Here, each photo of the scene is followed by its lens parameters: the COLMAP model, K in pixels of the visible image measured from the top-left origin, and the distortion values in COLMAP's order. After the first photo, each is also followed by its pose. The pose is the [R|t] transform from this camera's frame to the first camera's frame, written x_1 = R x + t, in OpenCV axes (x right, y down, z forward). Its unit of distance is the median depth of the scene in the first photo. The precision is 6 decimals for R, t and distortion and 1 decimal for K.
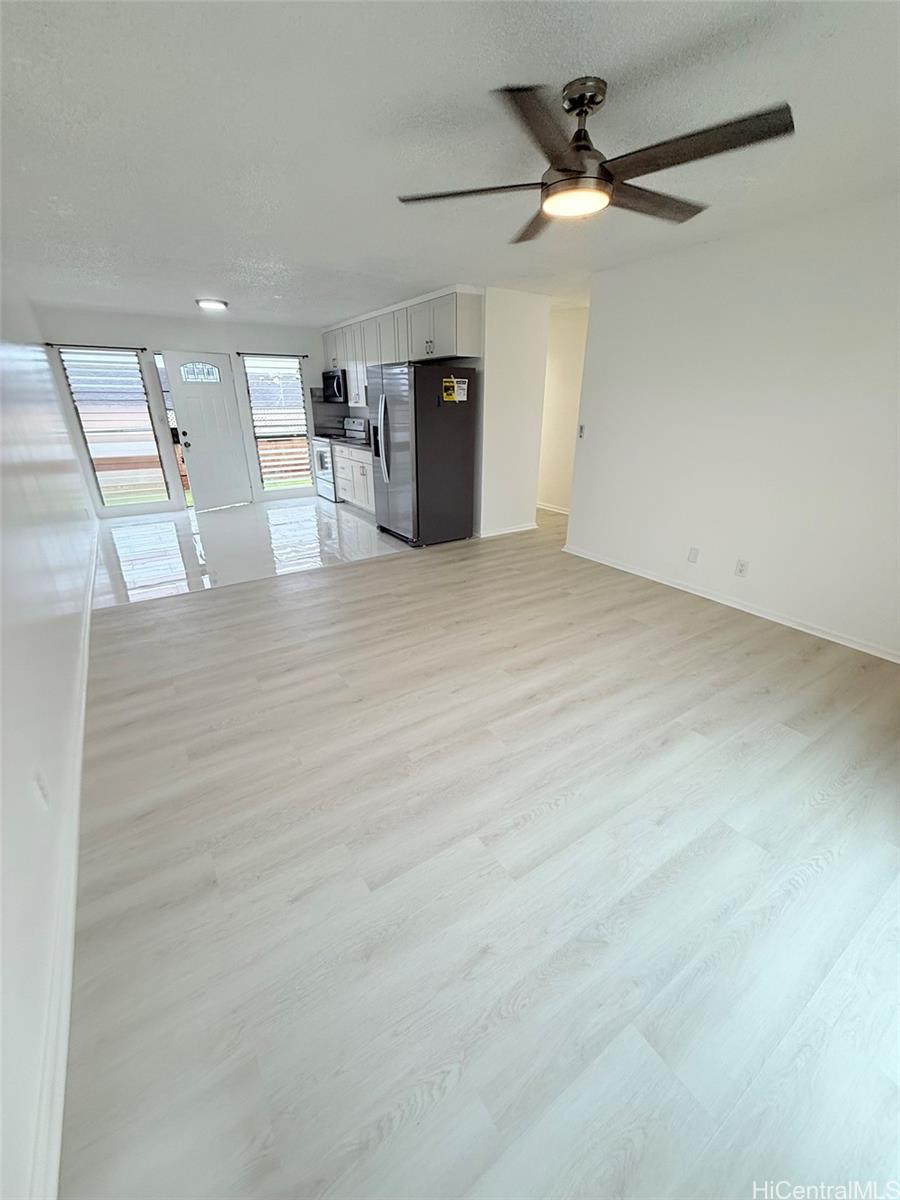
lens RADIAL K [[480.0, 0, 443.5], [0, 480.0, 594.6], [0, 0, 1]] dist [0.000029, 0.007072]
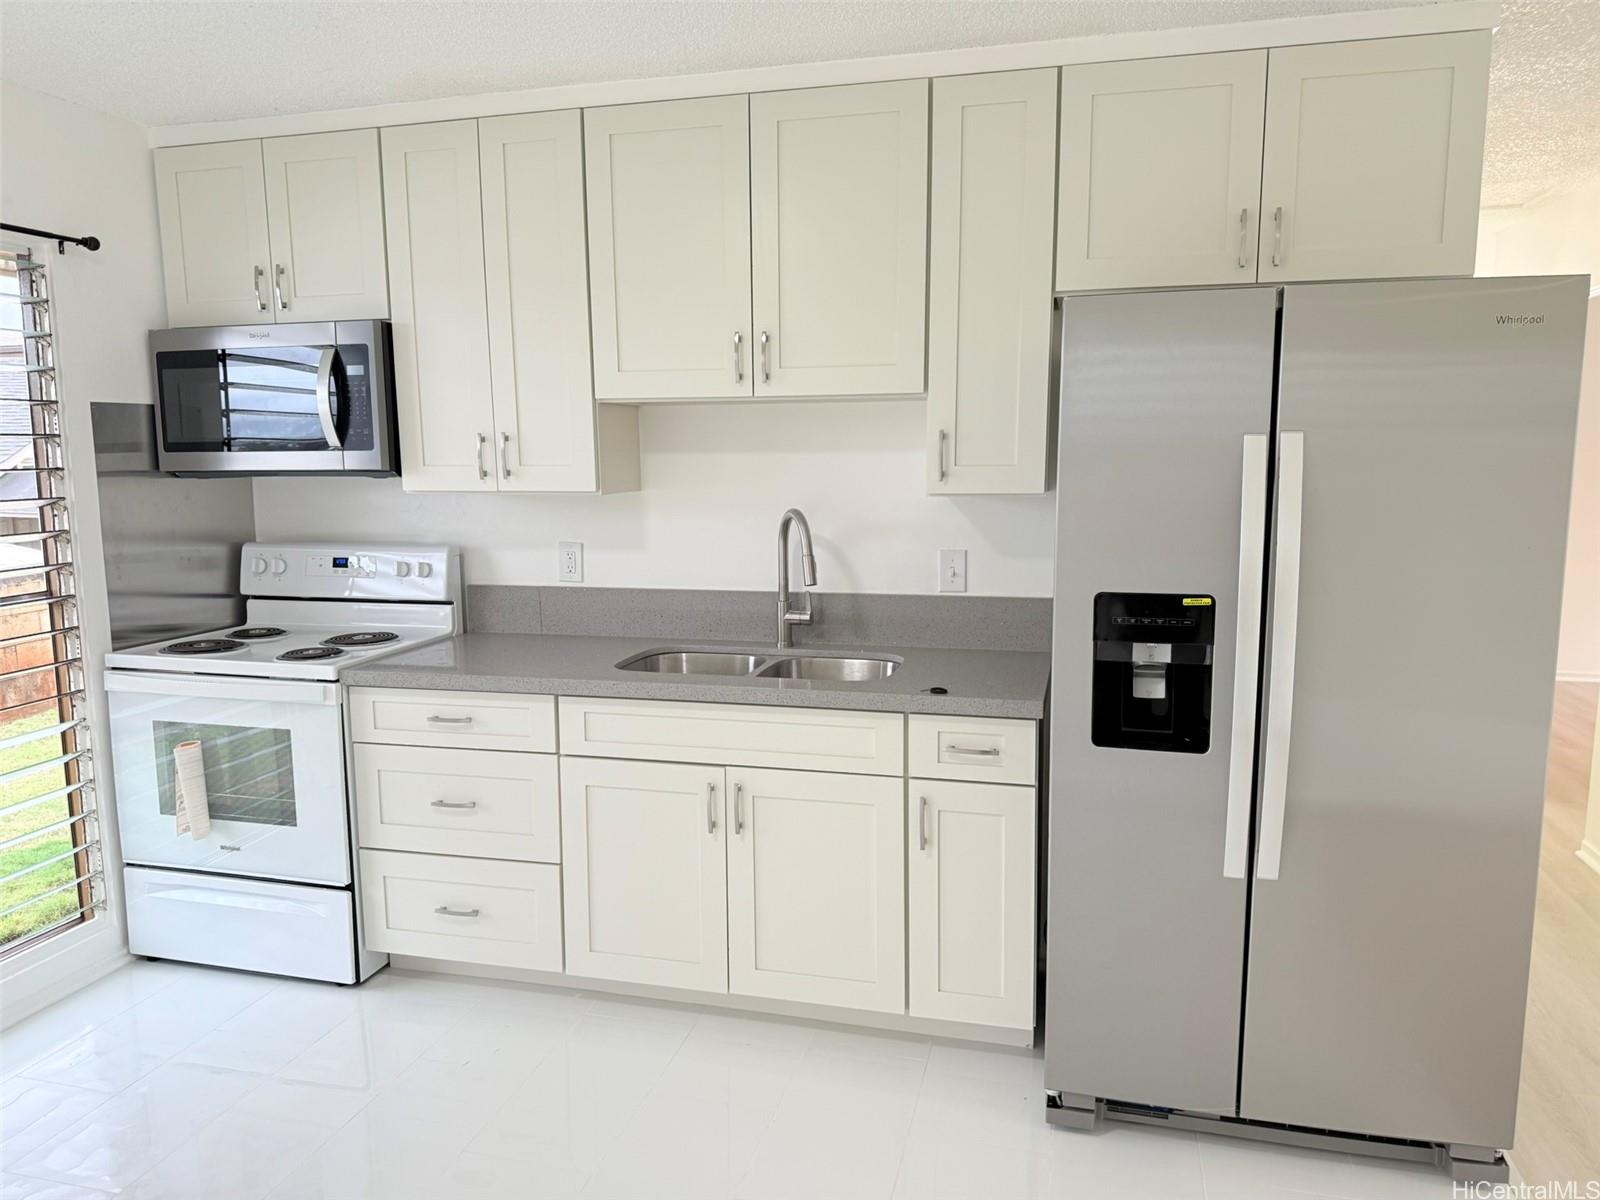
lens RADIAL K [[1110.2, 0, 800.0], [0, 1110.2, 607.7], [0, 0, 1]] dist [0.114926, -0.219319]
pose [[0.736003, -0.092583, 0.670618, -0.375449], [0.254246, 0.955892, -0.147068, -0.224037], [-0.627423, 0.278745, 0.727078, 0.541723]]
